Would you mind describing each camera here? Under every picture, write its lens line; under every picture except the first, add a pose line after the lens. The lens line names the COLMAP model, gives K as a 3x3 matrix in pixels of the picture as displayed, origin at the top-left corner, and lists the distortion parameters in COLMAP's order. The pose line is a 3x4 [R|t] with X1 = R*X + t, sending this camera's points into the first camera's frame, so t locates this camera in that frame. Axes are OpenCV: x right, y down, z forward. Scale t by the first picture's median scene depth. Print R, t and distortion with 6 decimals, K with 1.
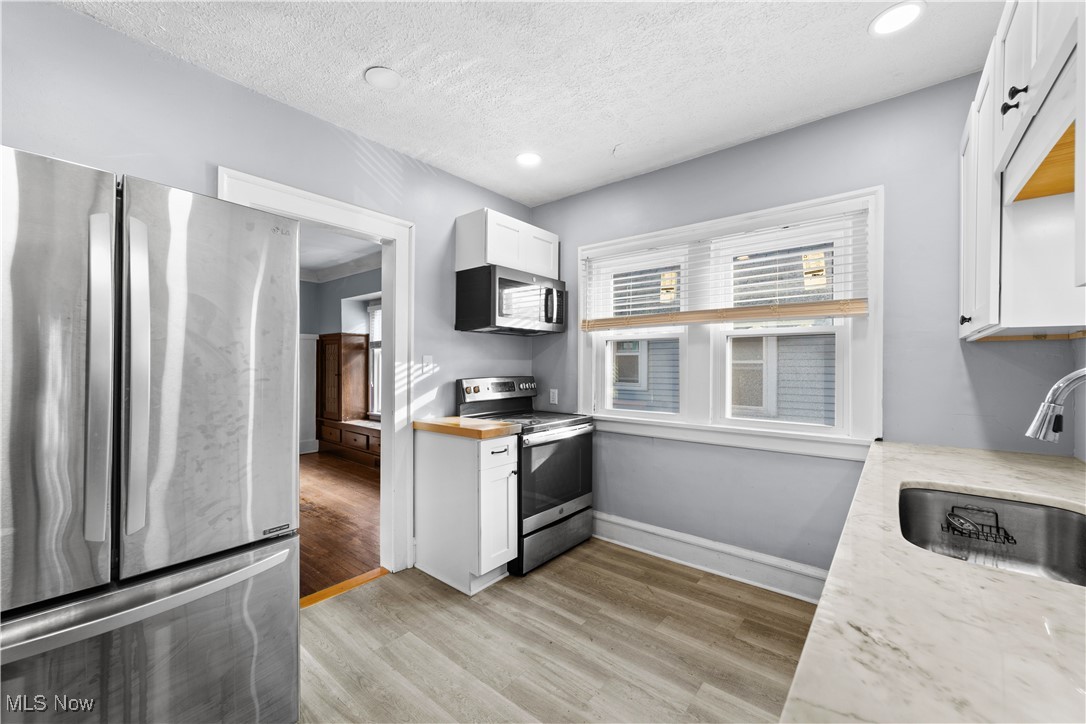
lens RADIAL K [[414.7, 0, 542.4], [0, 414.7, 365.5], [0, 0, 1]] dist [-0.020474, 0.009056]
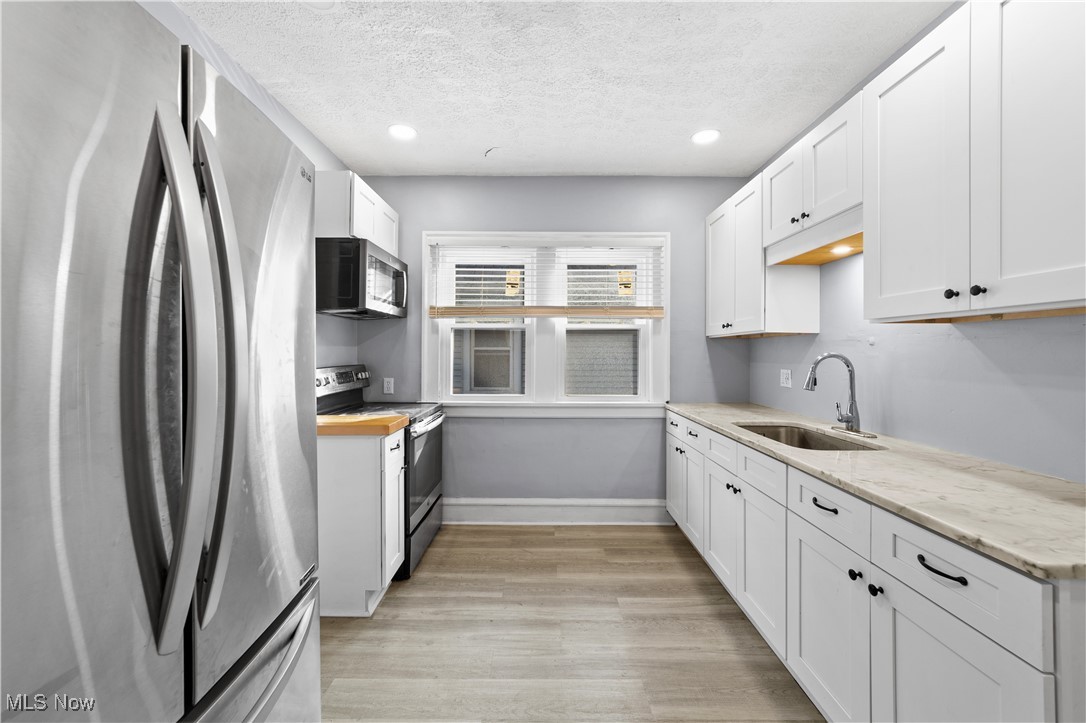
lens RADIAL K [[415.6, 0, 544.7], [0, 415.6, 349.8], [0, 0, 1]] dist [-0.002790, -0.000135]
pose [[0.789016, 0.002472, 0.614368, -0.372833], [0.000413, 0.999990, -0.004554, -0.002687], [-0.614373, 0.003847, 0.789007, 0.065887]]
